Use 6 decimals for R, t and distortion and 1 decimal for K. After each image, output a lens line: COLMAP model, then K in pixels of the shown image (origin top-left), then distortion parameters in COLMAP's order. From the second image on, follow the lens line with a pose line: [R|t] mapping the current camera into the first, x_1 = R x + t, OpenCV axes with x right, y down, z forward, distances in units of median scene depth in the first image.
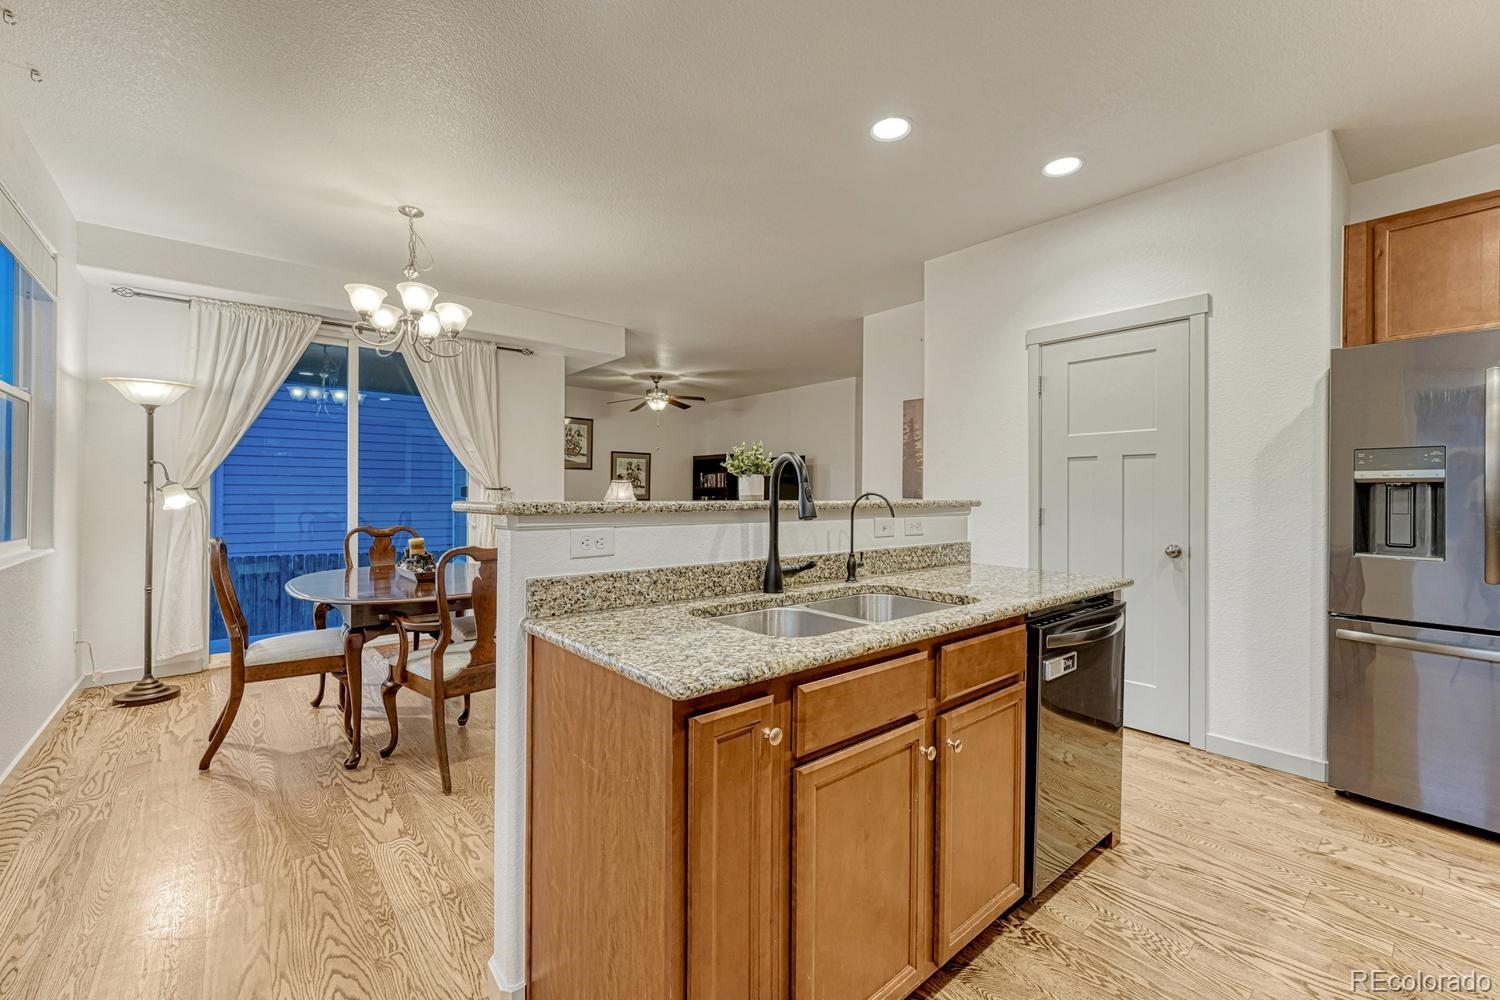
lens RADIAL K [[607.4, 0, 746.9], [0, 607.4, 491.7], [0, 0, 1]] dist [0.001814, 0.000530]
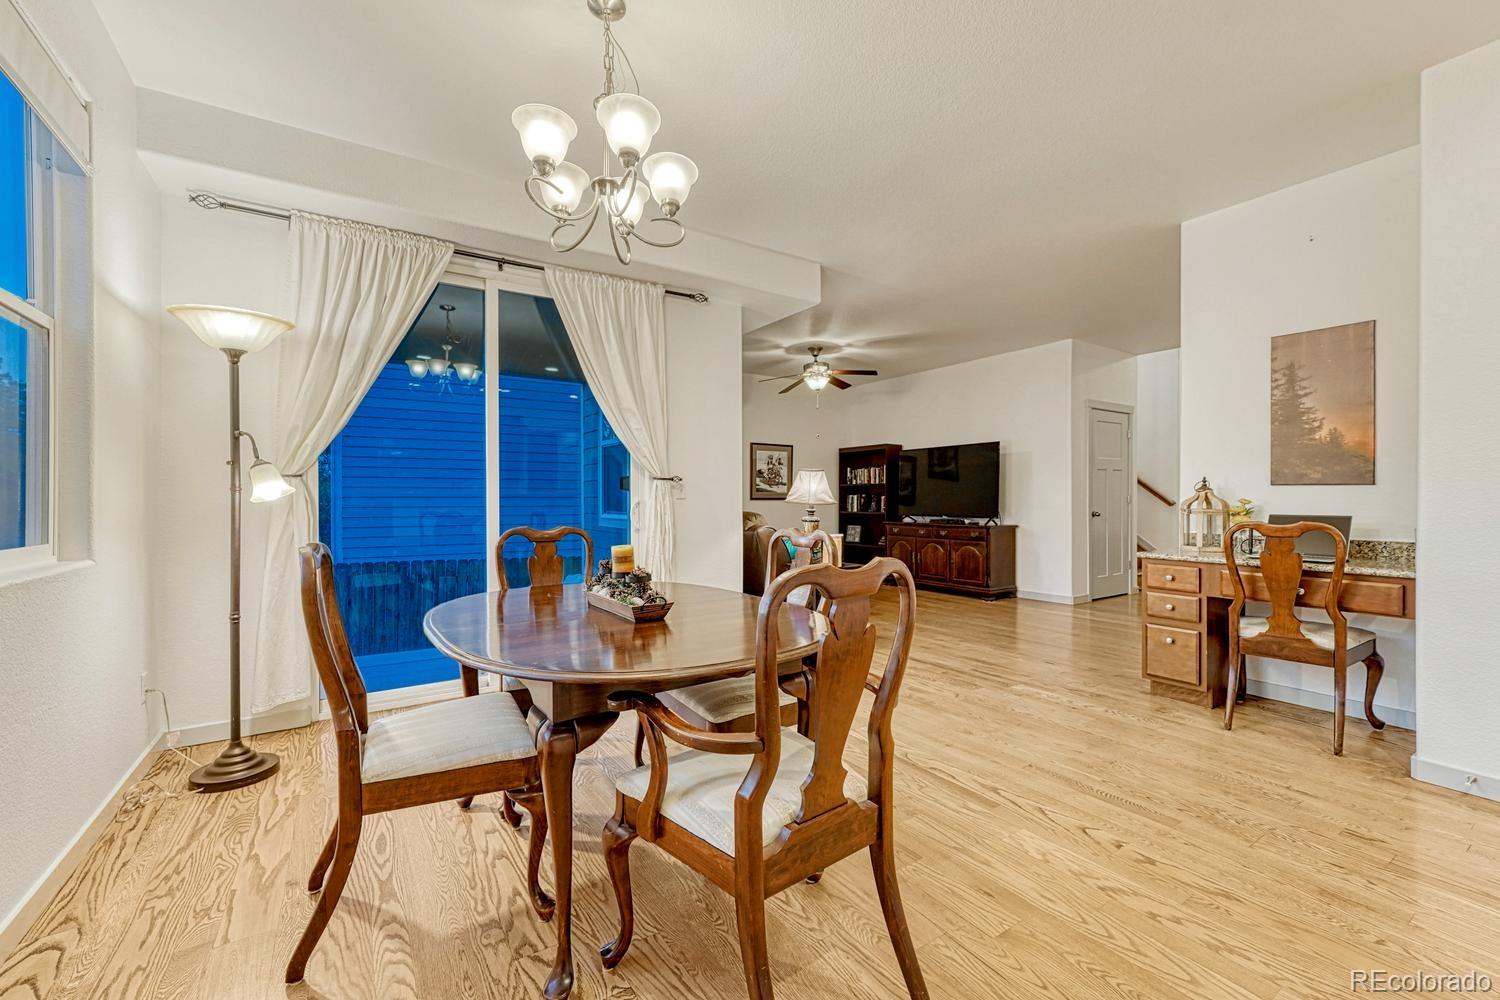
lens RADIAL K [[608.8, 0, 750.0], [0, 608.8, 500.0], [0, 0, 1]] dist [-0.001332, 0.000749]
pose [[0.992348, -0.006733, -0.123292, -0.298087], [0.007361, 0.999962, 0.004639, 0.026135], [0.123256, -0.005511, 0.992360, 0.364186]]
